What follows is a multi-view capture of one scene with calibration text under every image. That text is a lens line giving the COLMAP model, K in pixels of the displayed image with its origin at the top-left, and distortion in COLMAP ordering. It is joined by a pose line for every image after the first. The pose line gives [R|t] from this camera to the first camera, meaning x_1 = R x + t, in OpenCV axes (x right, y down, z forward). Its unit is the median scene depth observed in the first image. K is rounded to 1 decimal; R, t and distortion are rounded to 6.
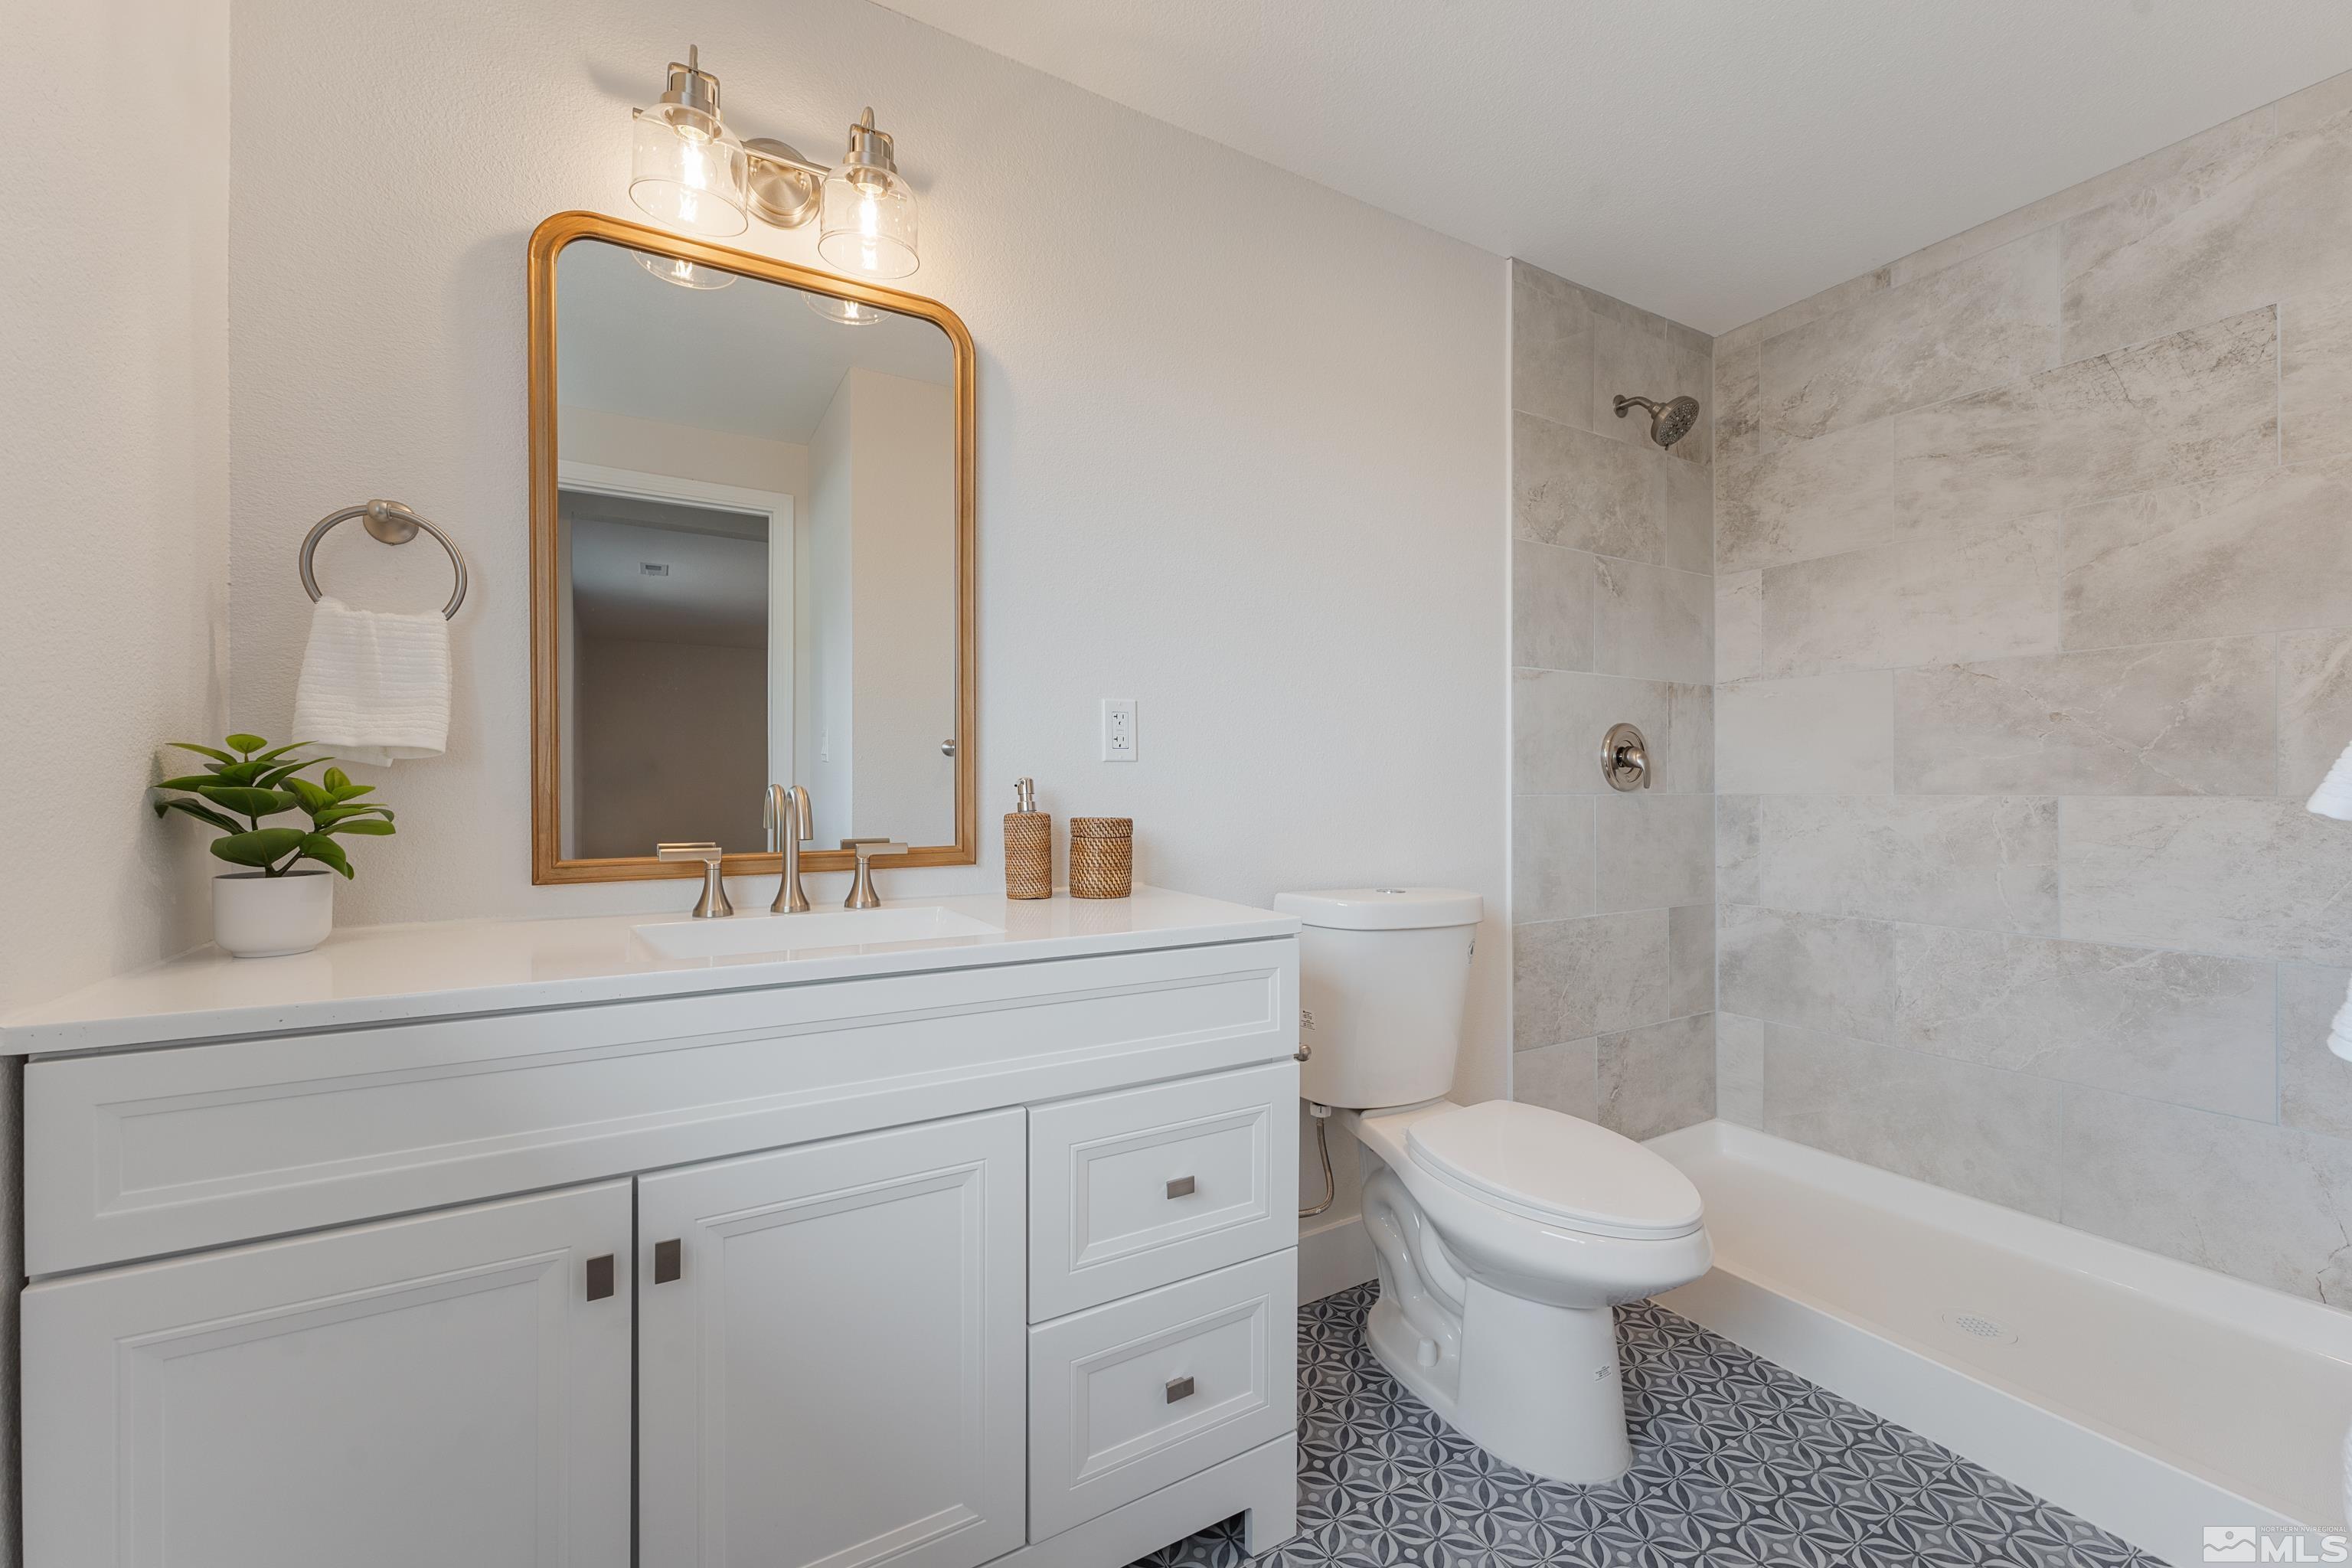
lens RADIAL K [[941.5, 0, 1176.0], [0, 941.5, 784.0], [0, 0, 1]] dist [0.001554, 0.000247]
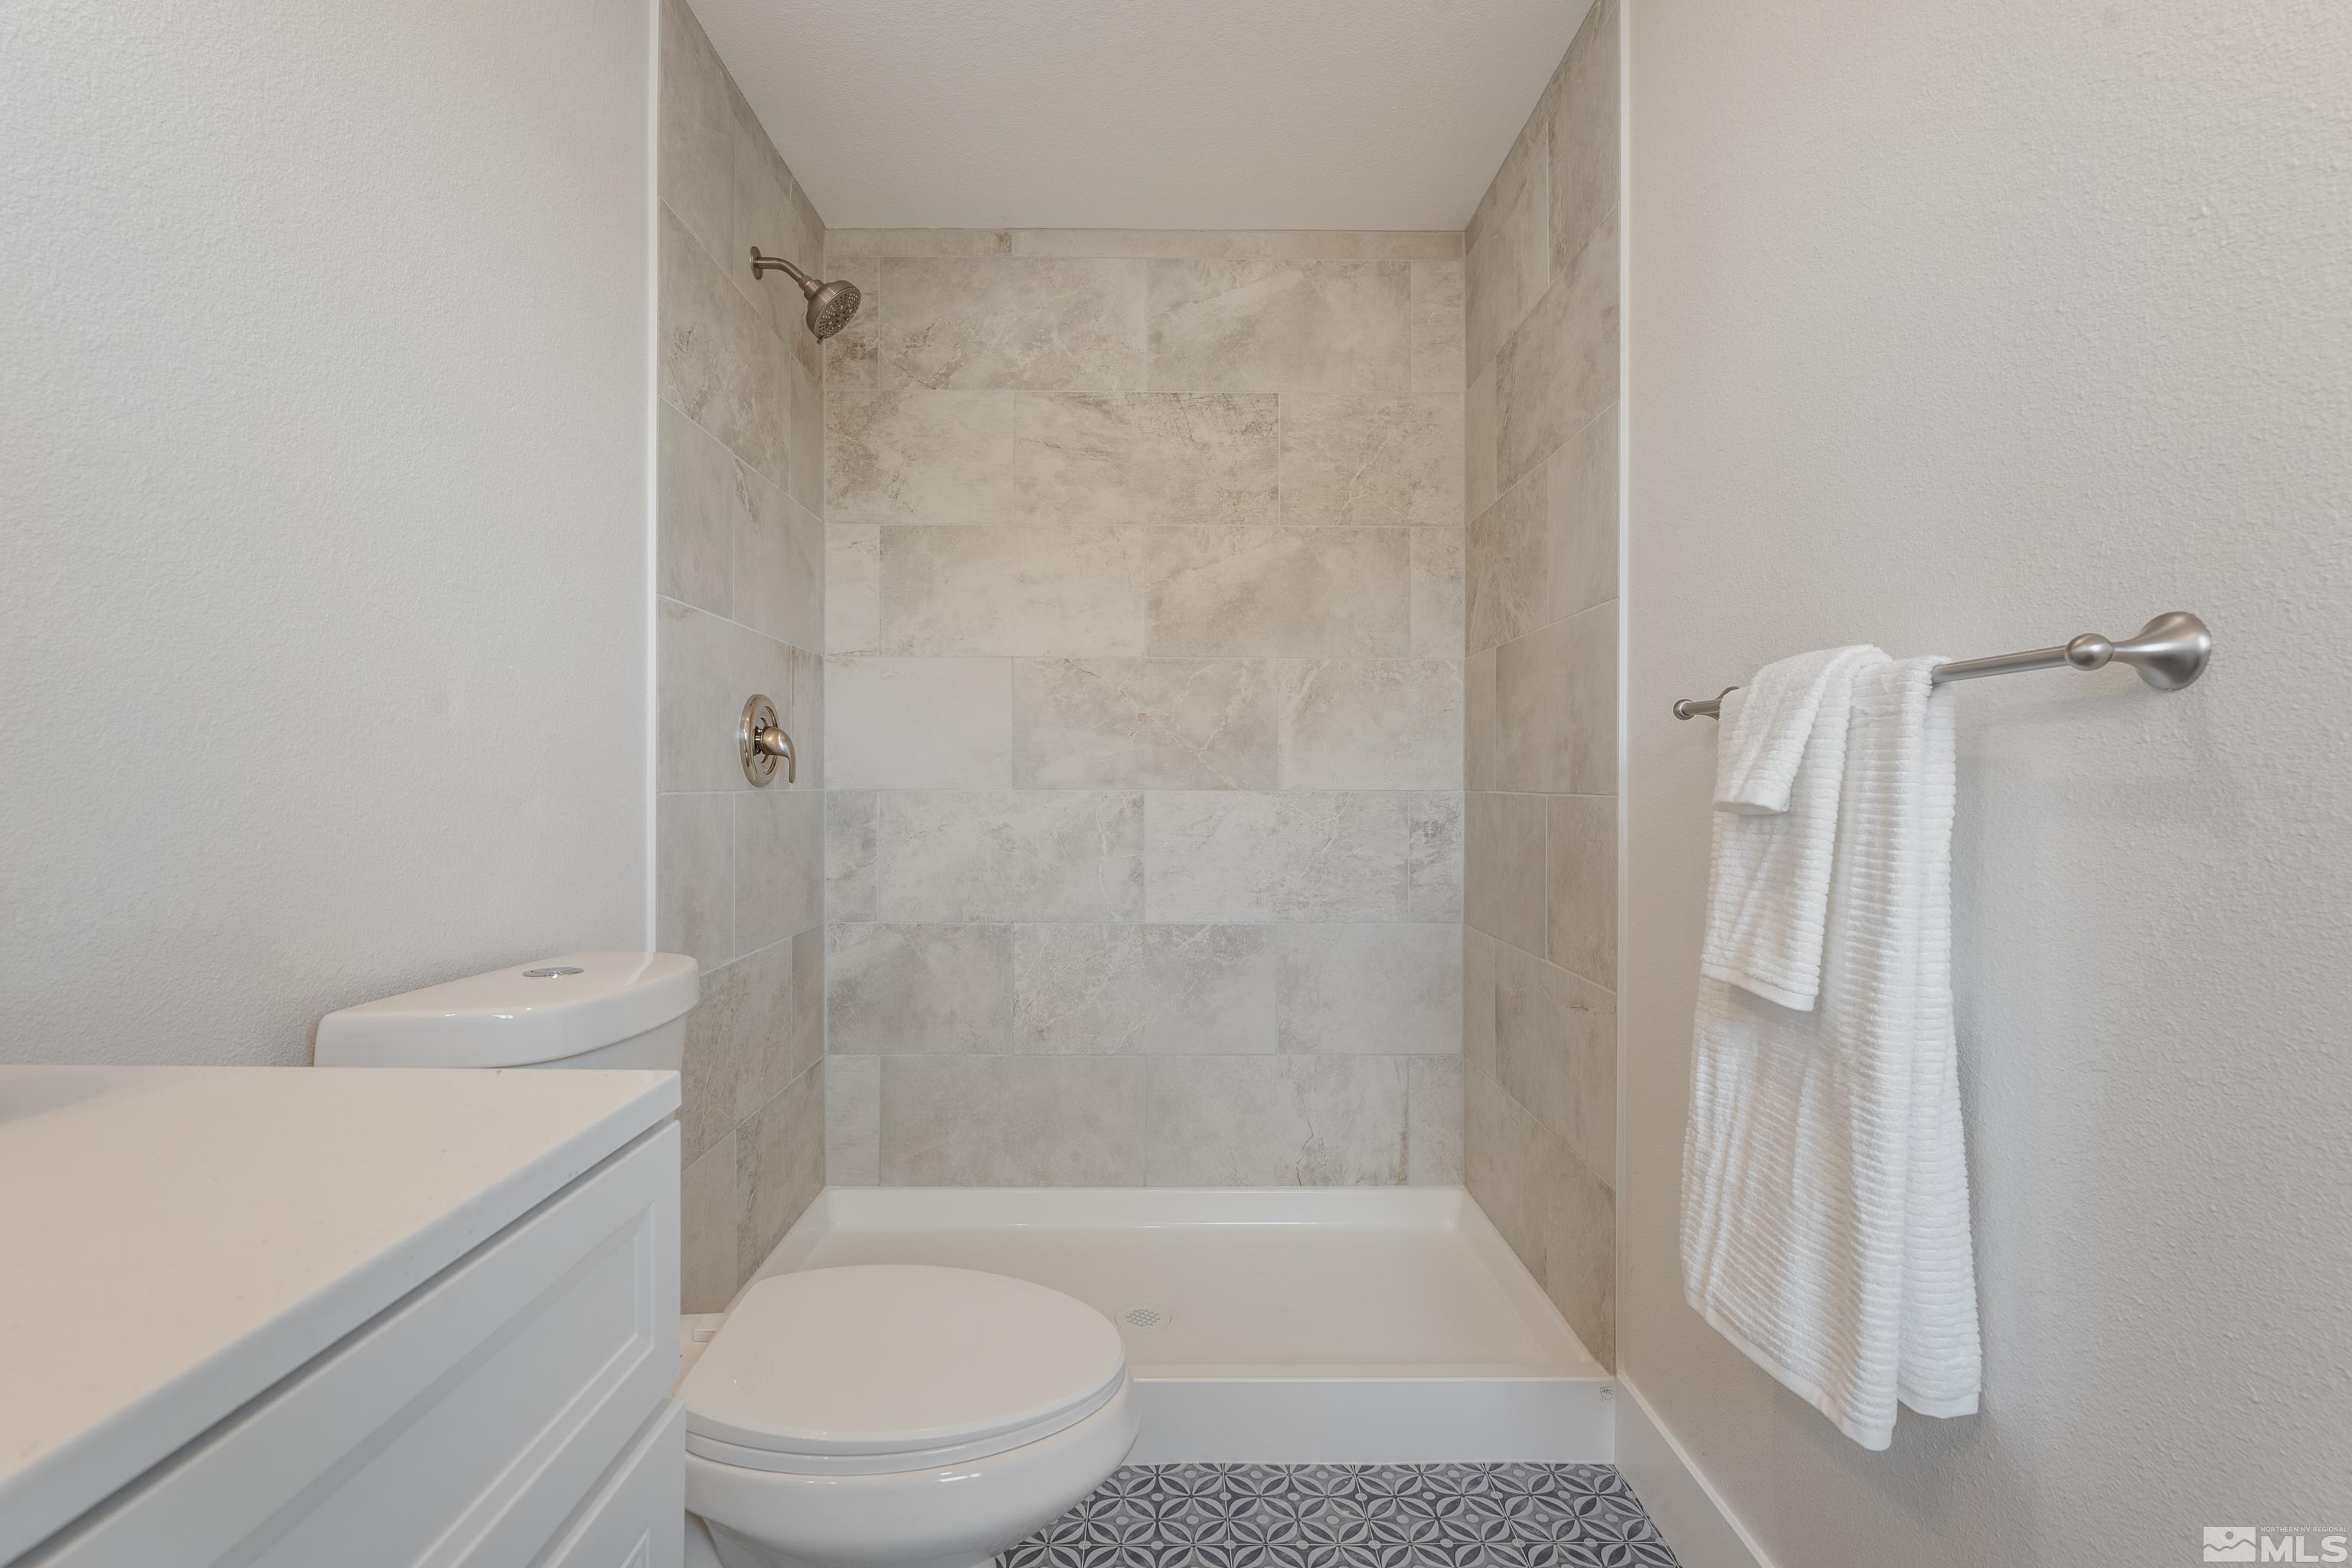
lens RADIAL K [[1095.8, 0, 1176.0], [0, 1095.8, 784.0], [0, 0, 1]] dist [-0.000910, -0.000081]
pose [[0.490611, 0.000870, 0.871378, -0.122633], [-0.006144, 0.999978, 0.002461, 0.001599], [-0.871357, -0.006561, 0.490606, 0.319289]]
